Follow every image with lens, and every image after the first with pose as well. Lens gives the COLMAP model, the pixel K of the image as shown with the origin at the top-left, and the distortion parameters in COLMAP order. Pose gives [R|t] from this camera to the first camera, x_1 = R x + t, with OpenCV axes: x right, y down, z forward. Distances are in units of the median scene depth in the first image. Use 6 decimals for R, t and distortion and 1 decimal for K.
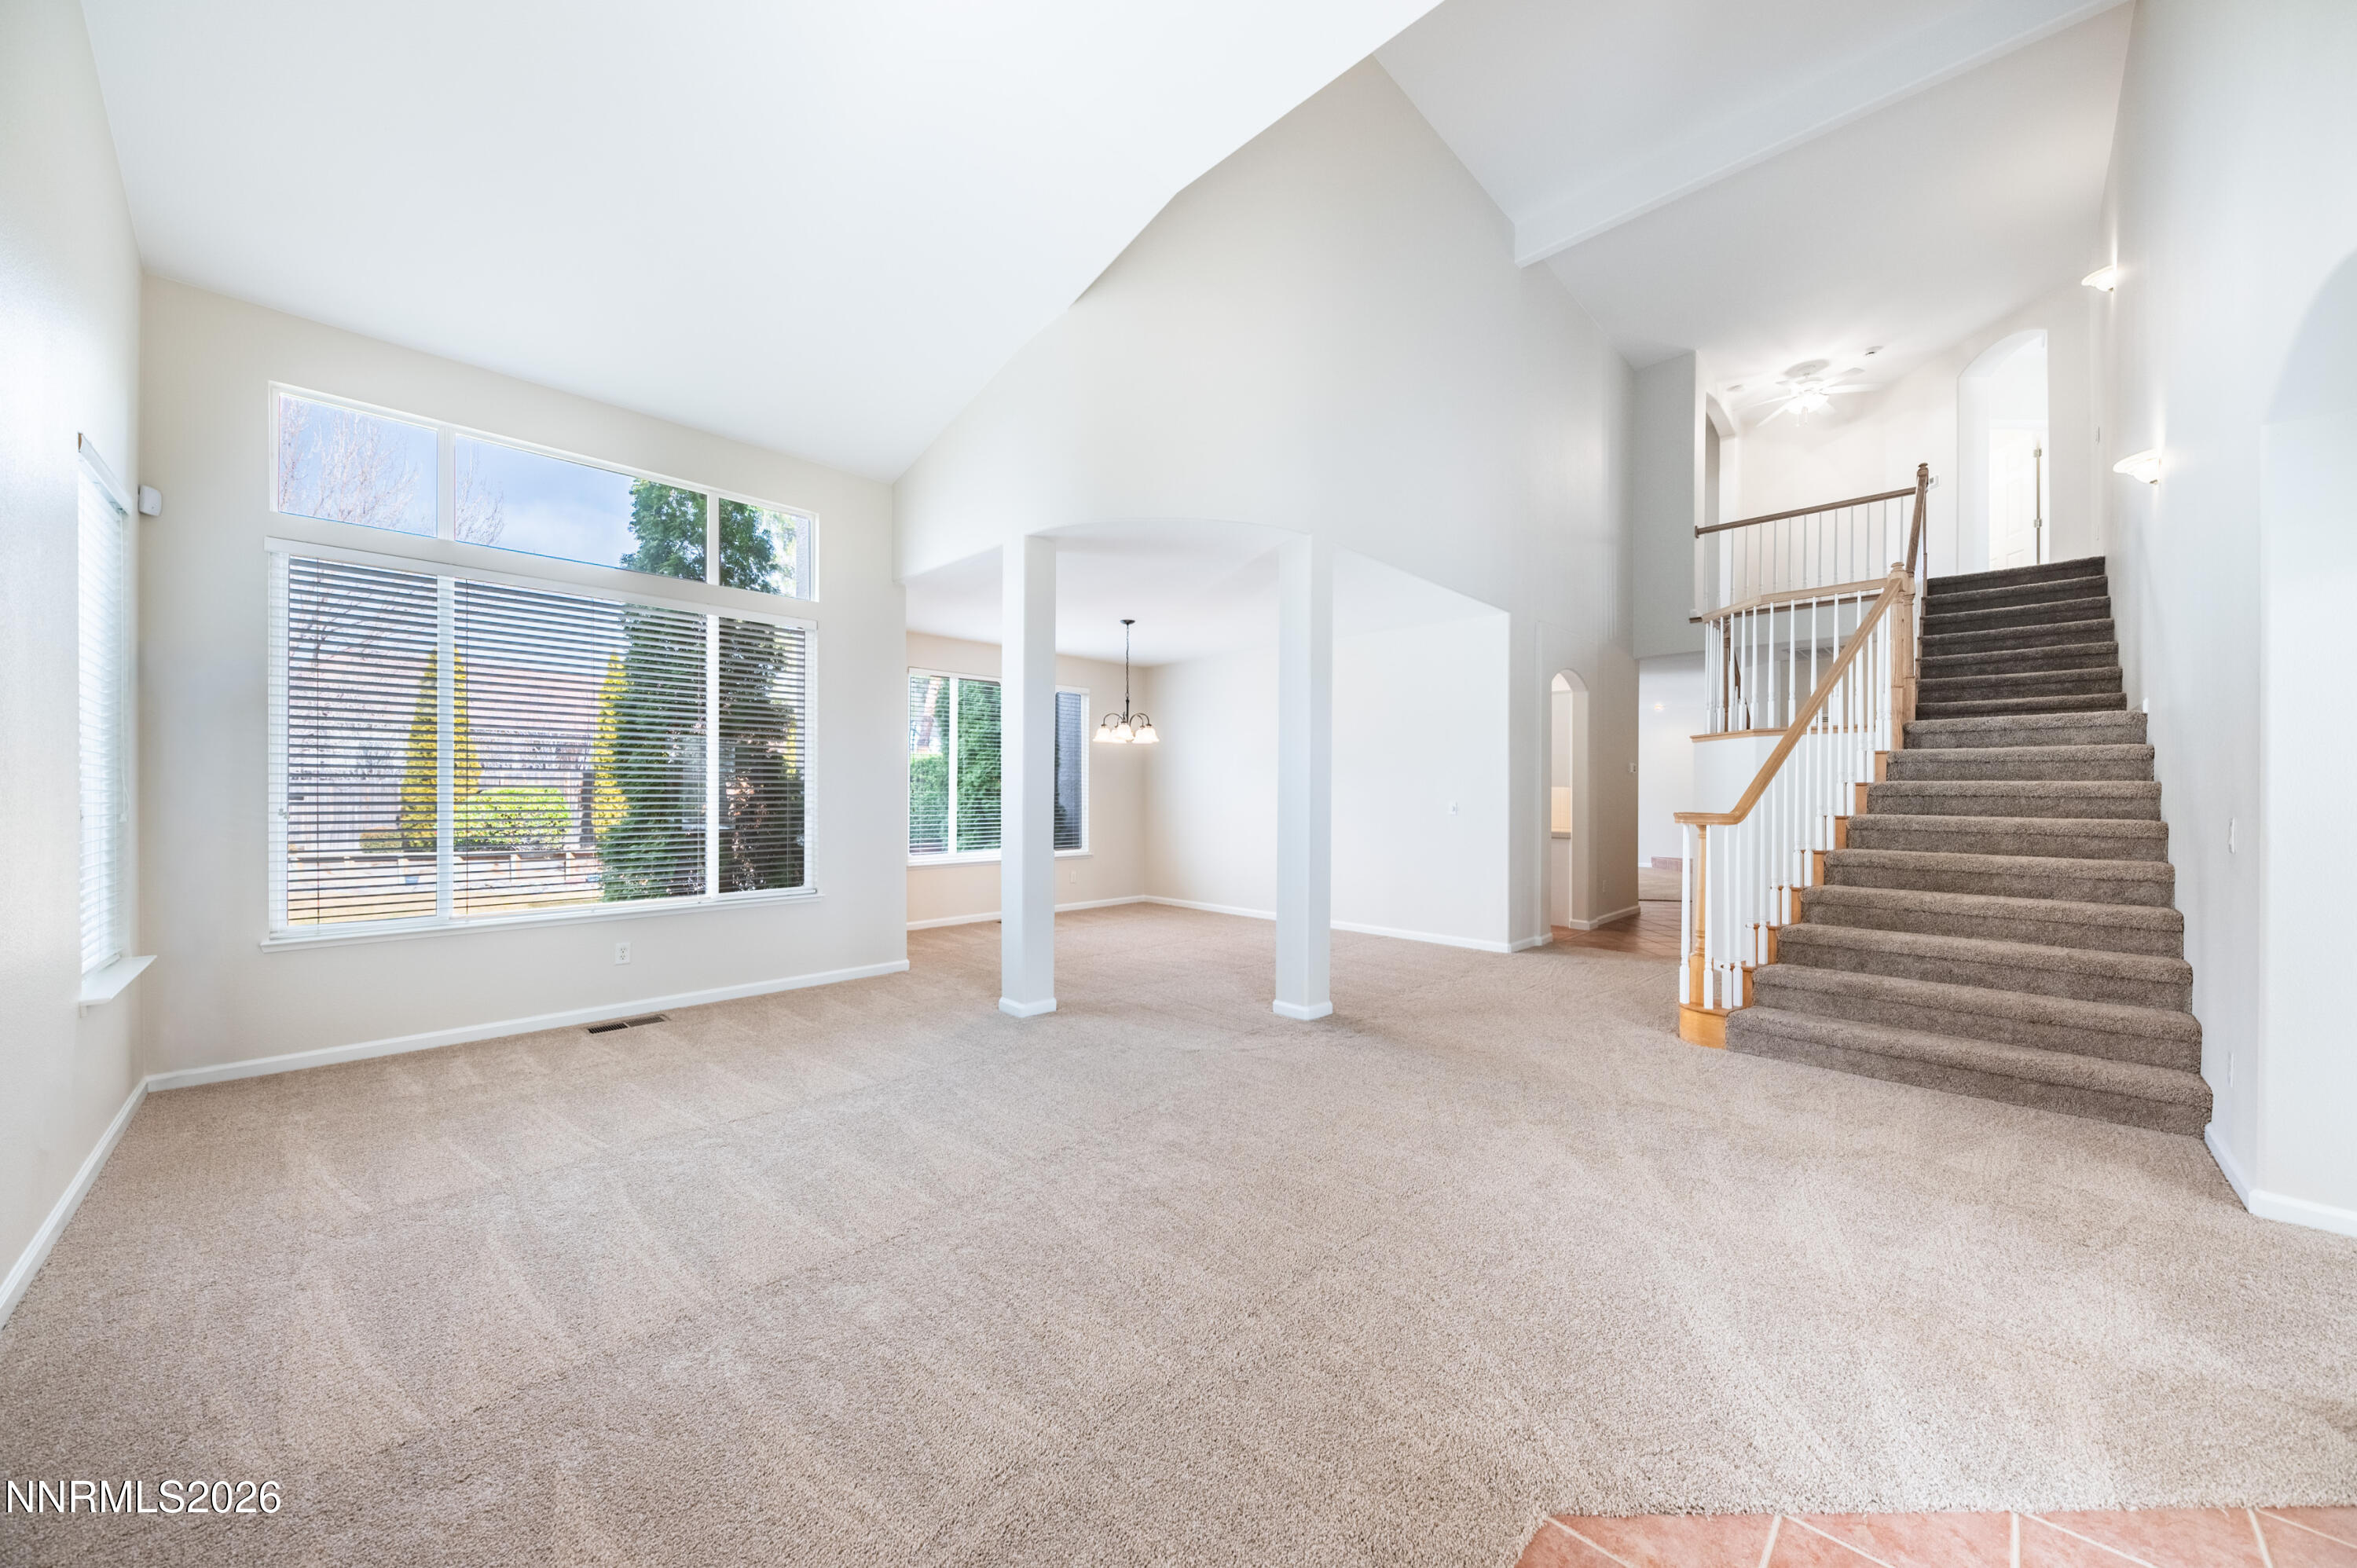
lens RADIAL K [[837.5, 0, 1168.7], [0, 837.5, 791.9], [0, 0, 1]] dist [0.000831, -0.001128]
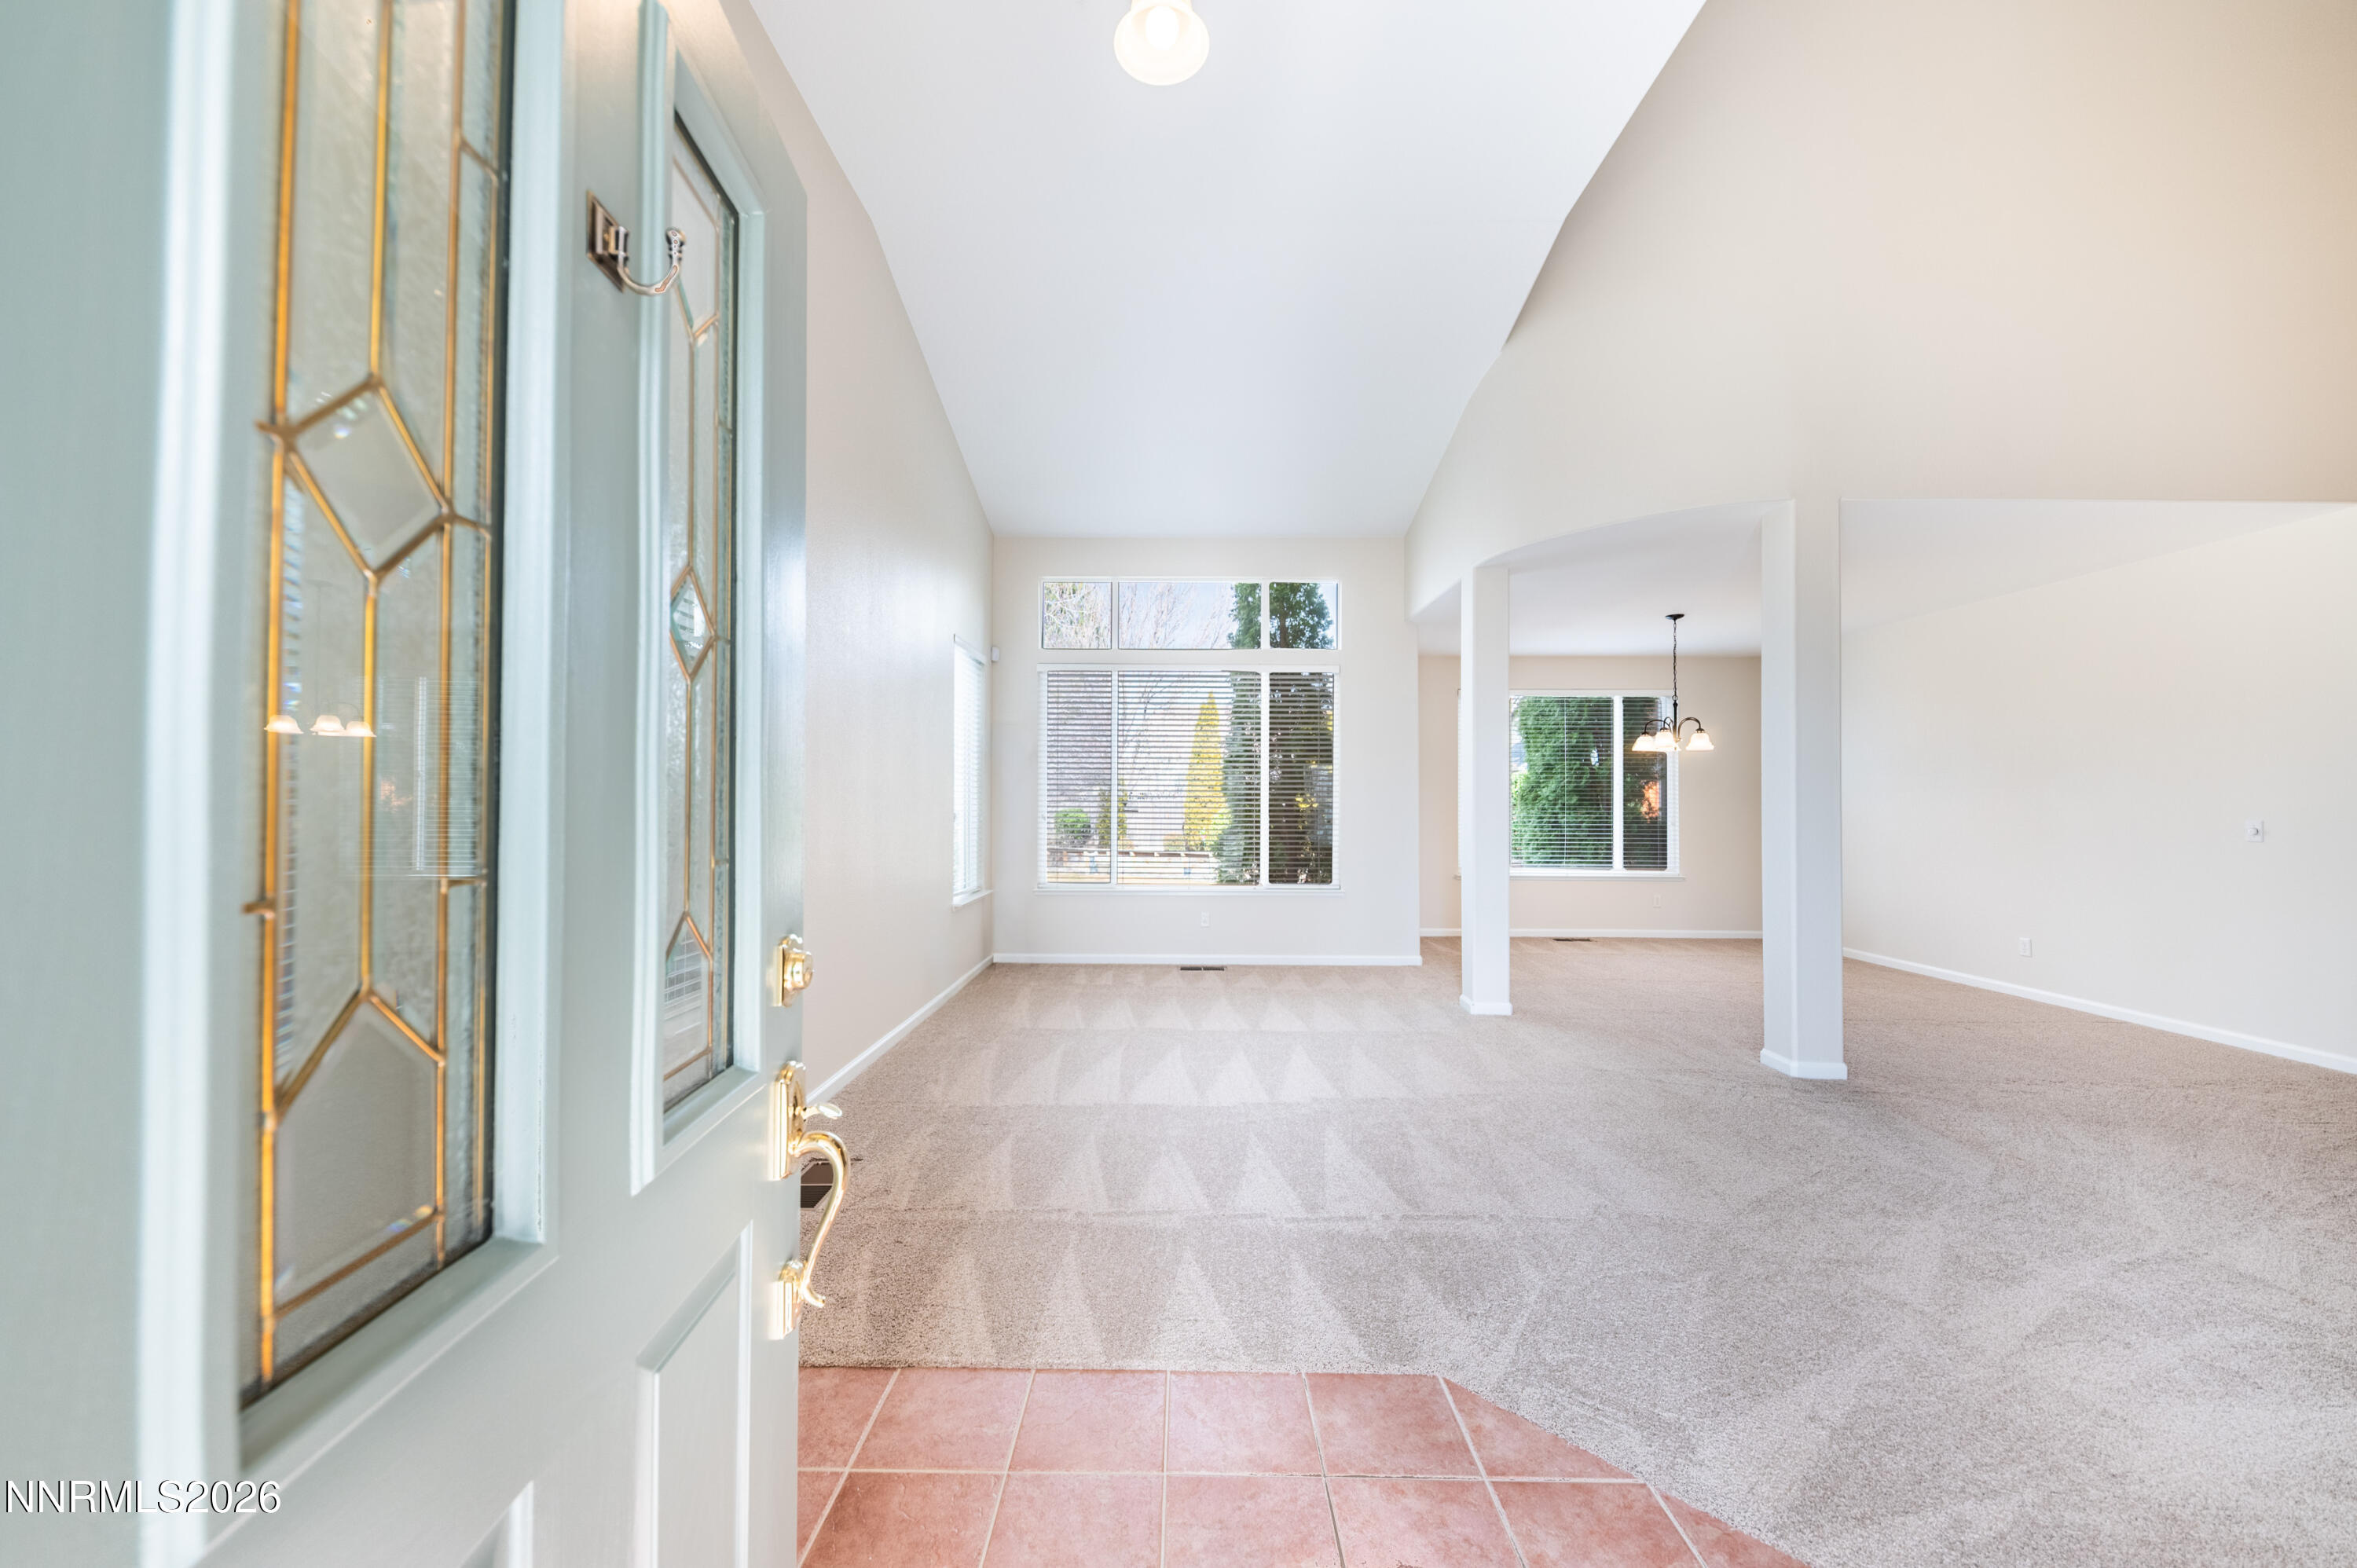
lens RADIAL K [[851.4, 0, 1125.7], [0, 851.4, 799.3], [0, 0, 1]] dist [0.001356, -0.000743]
pose [[0.669282, -0.008292, -0.742962, 0.347725], [-0.000429, 0.999933, -0.011546, 0.004966], [0.743008, 0.008046, 0.669234, -0.068054]]
